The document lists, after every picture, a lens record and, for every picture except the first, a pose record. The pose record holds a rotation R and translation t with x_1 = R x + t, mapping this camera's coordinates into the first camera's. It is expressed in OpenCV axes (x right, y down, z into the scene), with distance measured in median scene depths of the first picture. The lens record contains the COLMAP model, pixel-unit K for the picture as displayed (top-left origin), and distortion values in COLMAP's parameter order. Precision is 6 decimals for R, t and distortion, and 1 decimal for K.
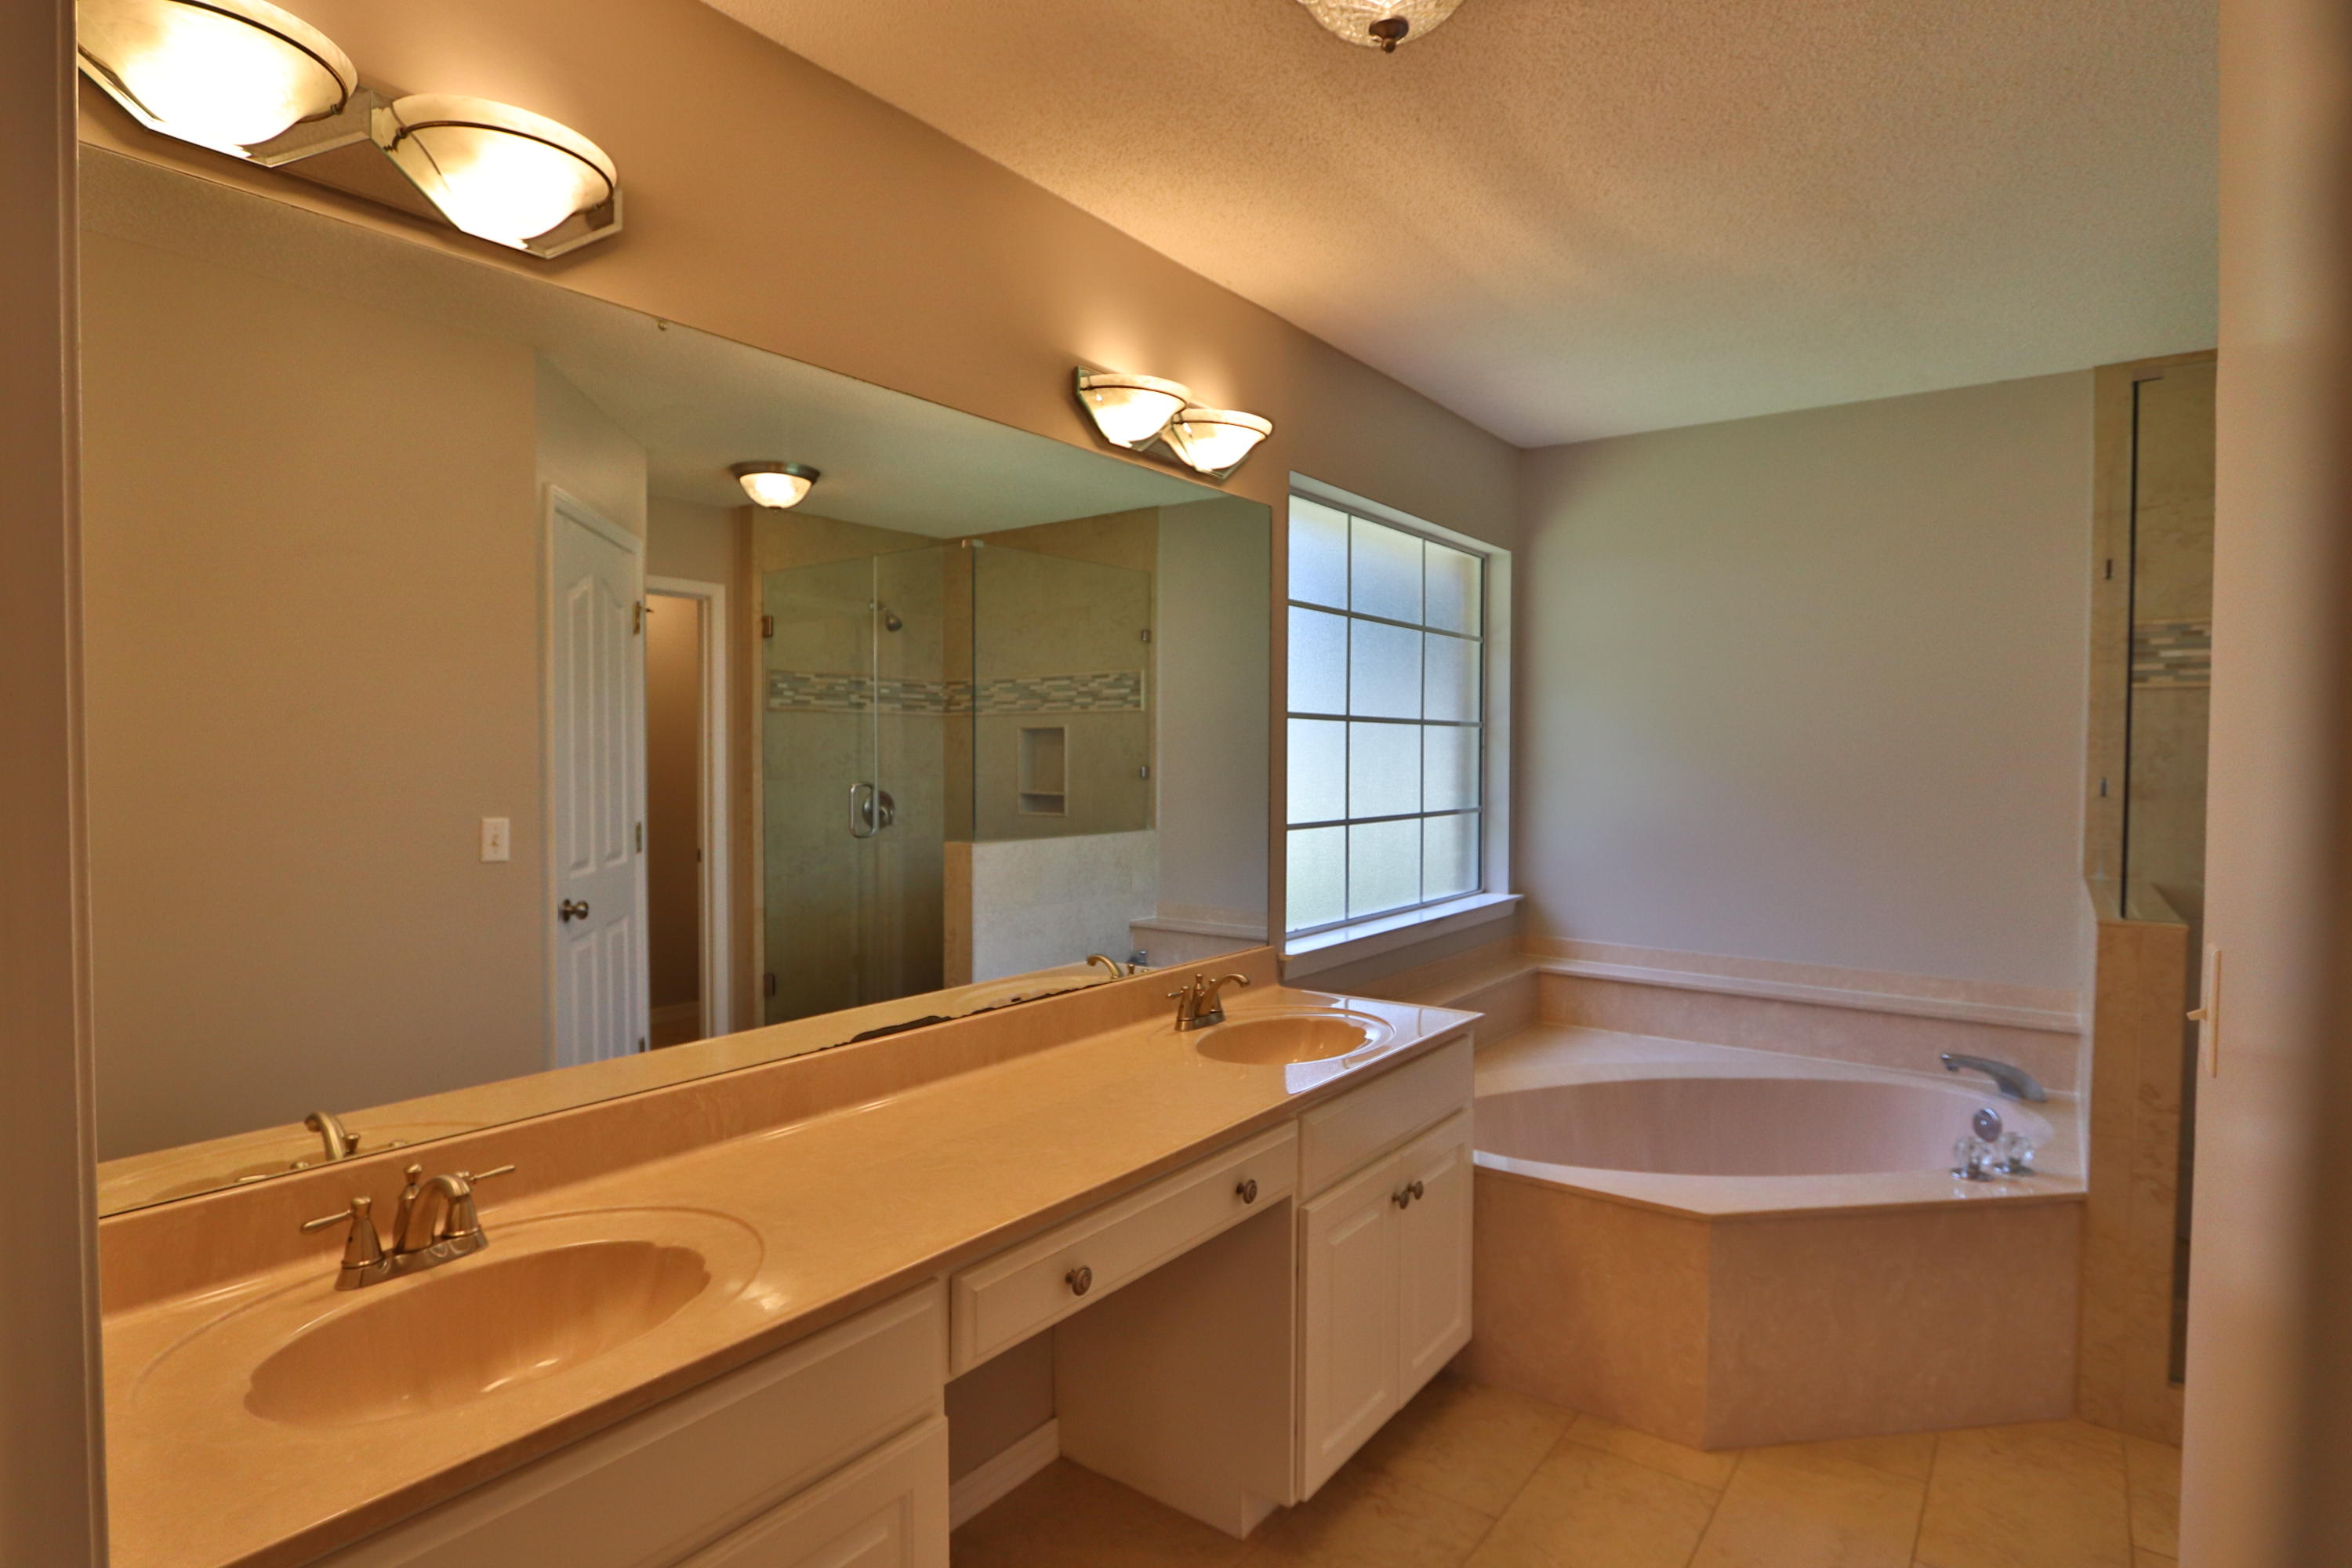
lens RADIAL K [[1204.5, 0, 1176.0], [0, 1204.5, 784.0], [0, 0, 1]] dist [-0.016539, 0.001662]
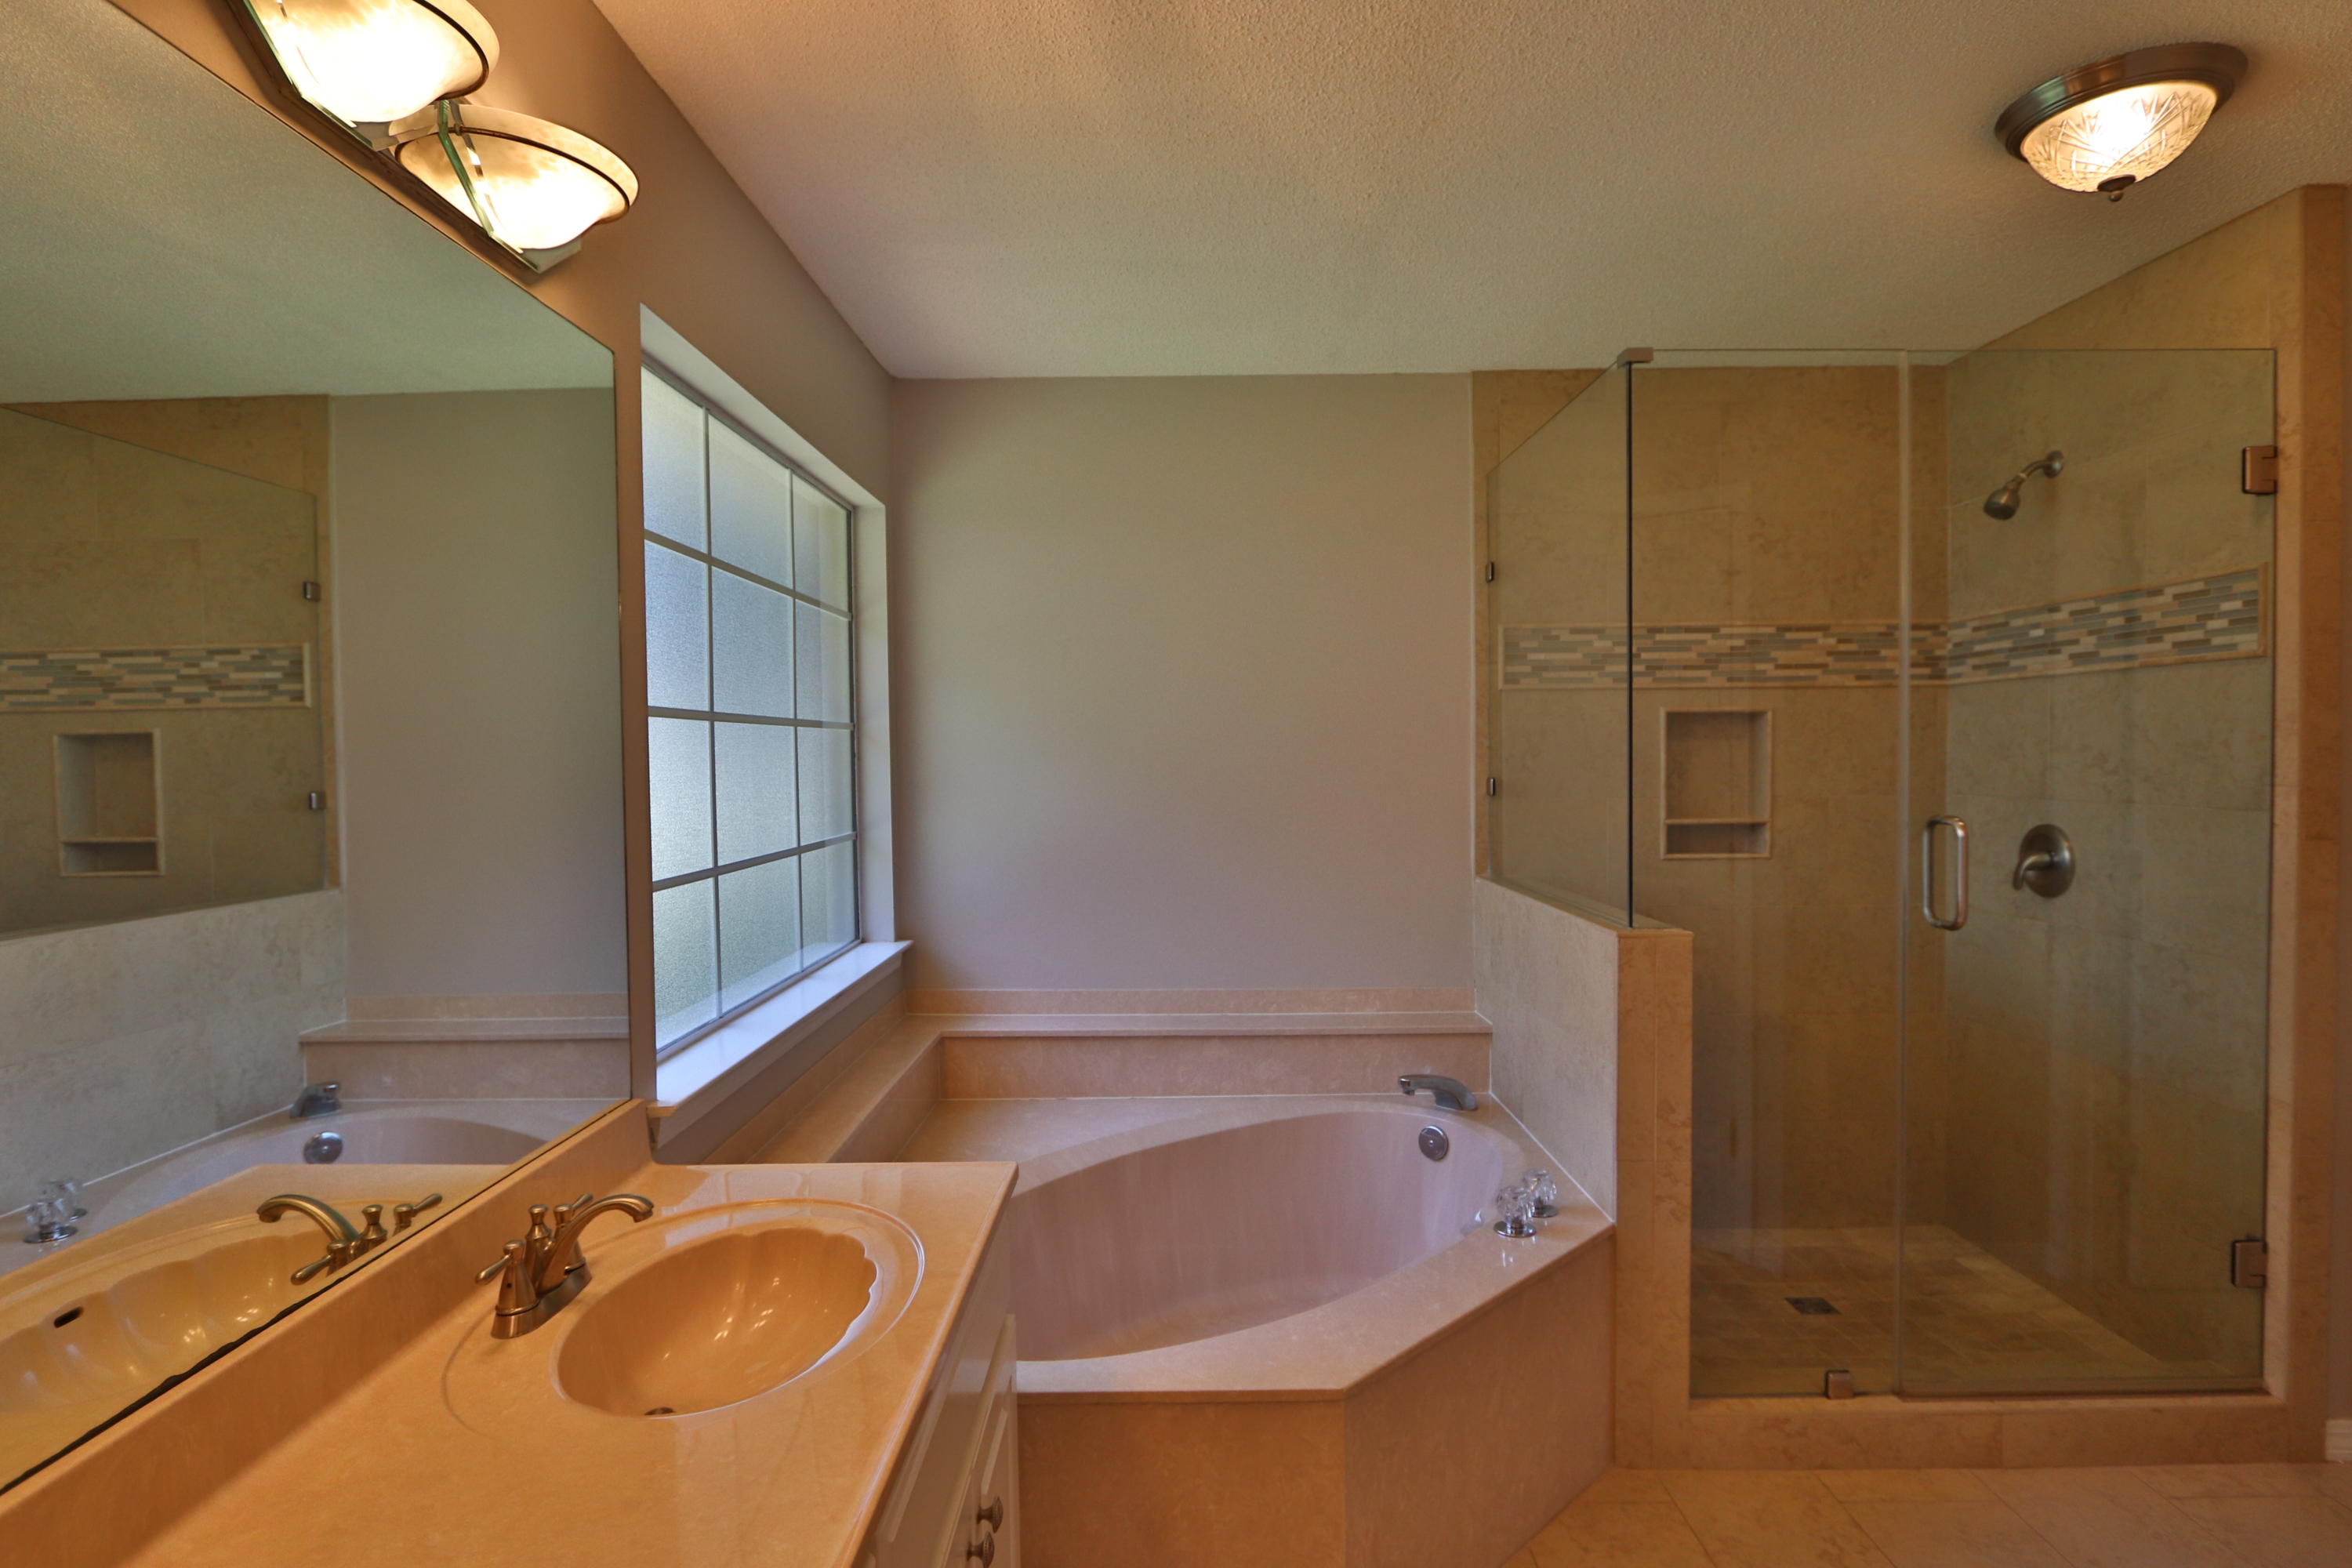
lens RADIAL K [[1204.5, 0, 1176.0], [0, 1204.5, 784.0], [0, 0, 1]] dist [-0.016539, 0.001662]
pose [[0.811095, -0.029040, 0.584193, -0.033315], [0.030671, 0.999504, 0.007101, -0.011925], [-0.584110, 0.012158, 0.811584, 0.265069]]
